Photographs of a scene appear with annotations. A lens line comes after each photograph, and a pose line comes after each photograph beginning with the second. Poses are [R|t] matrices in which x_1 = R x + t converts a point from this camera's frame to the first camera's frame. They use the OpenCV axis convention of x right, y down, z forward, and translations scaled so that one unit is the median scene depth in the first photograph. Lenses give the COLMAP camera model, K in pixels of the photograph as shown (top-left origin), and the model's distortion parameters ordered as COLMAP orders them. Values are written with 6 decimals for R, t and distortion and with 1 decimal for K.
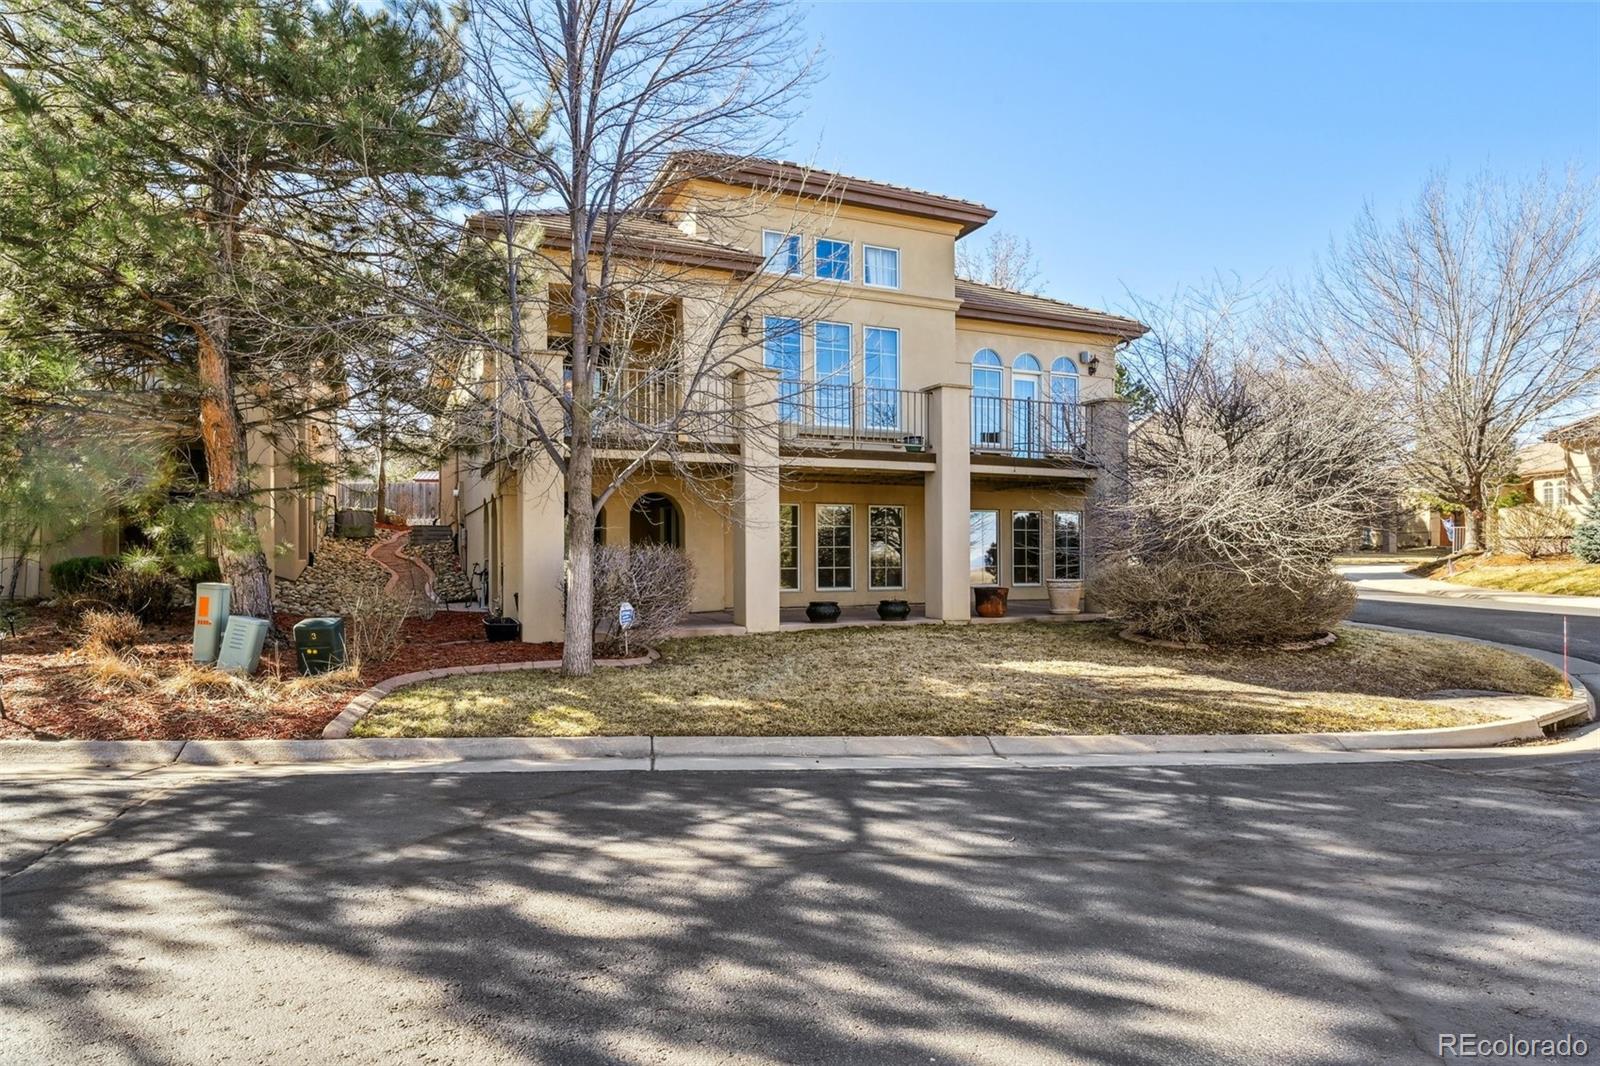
lens RADIAL K [[934.2, 0, 800.5], [0, 934.2, 537.8], [0, 0, 1]] dist [0.008355, -0.000033]
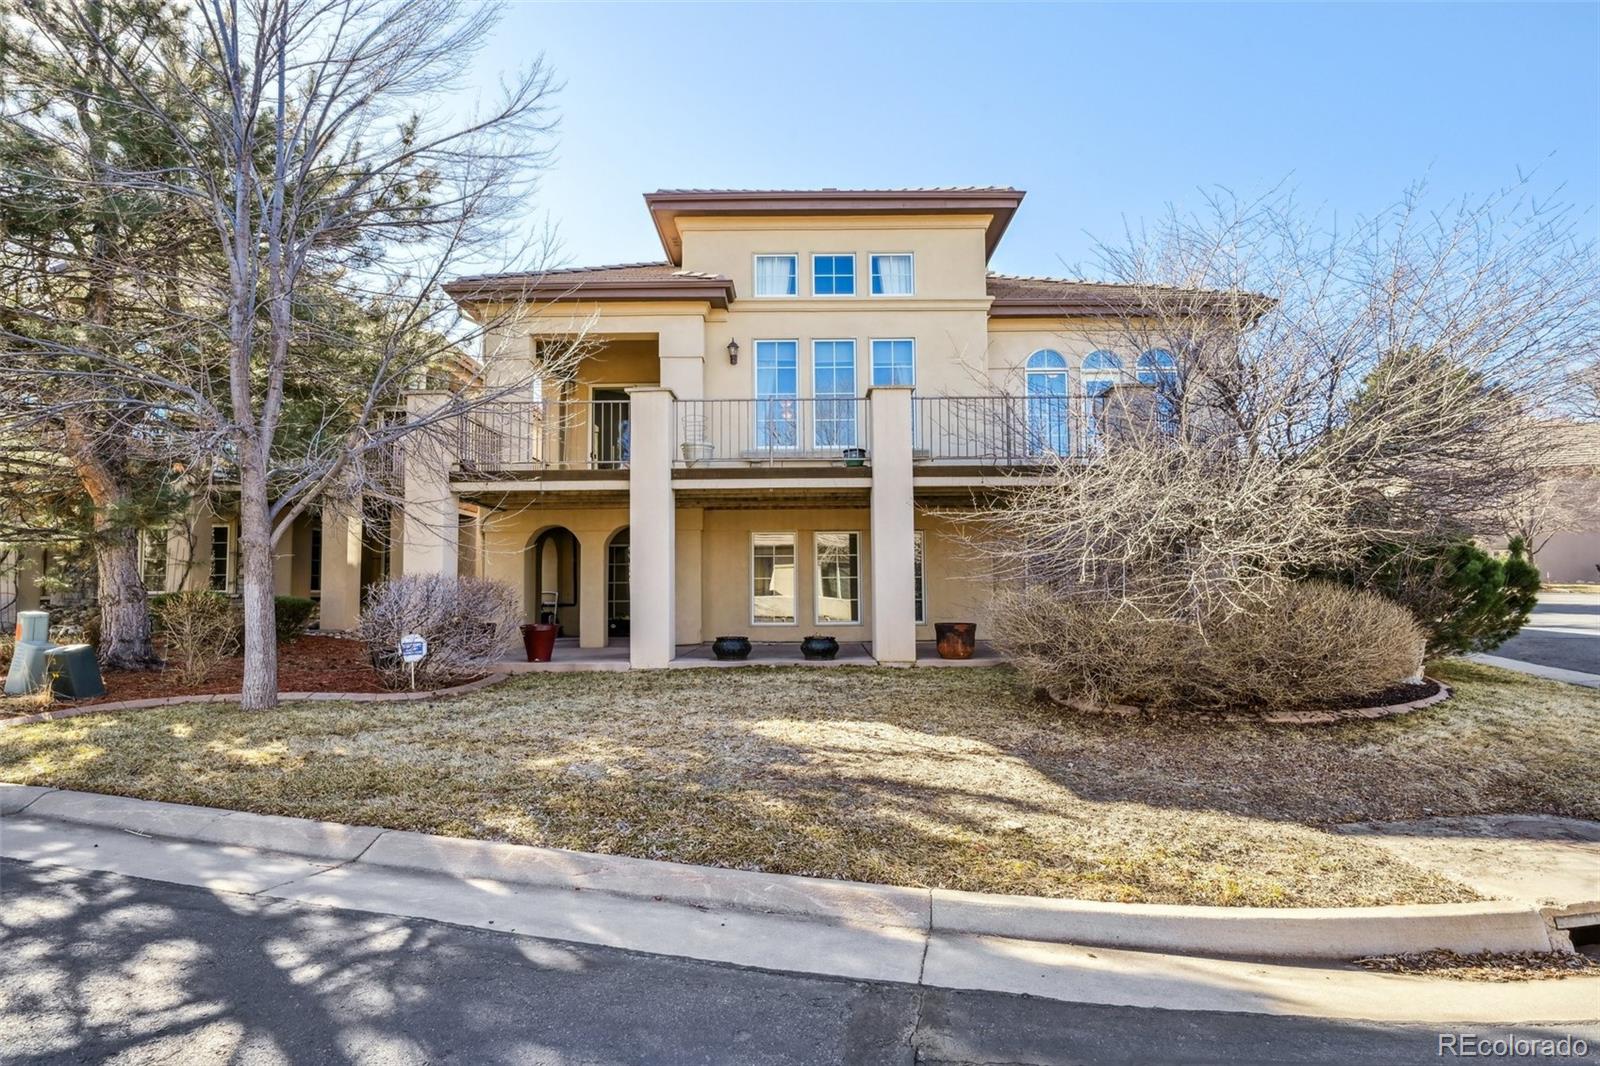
lens RADIAL K [[810.3, 0, 799.7], [0, 810.3, 530.1], [0, 0, 1]] dist [-0.001002, 0.001279]
pose [[0.910800, -0.036729, -0.411211, 0.336923], [0.012762, 0.998064, -0.060879, 0.011642], [0.412650, 0.050201, 0.909505, 0.253763]]
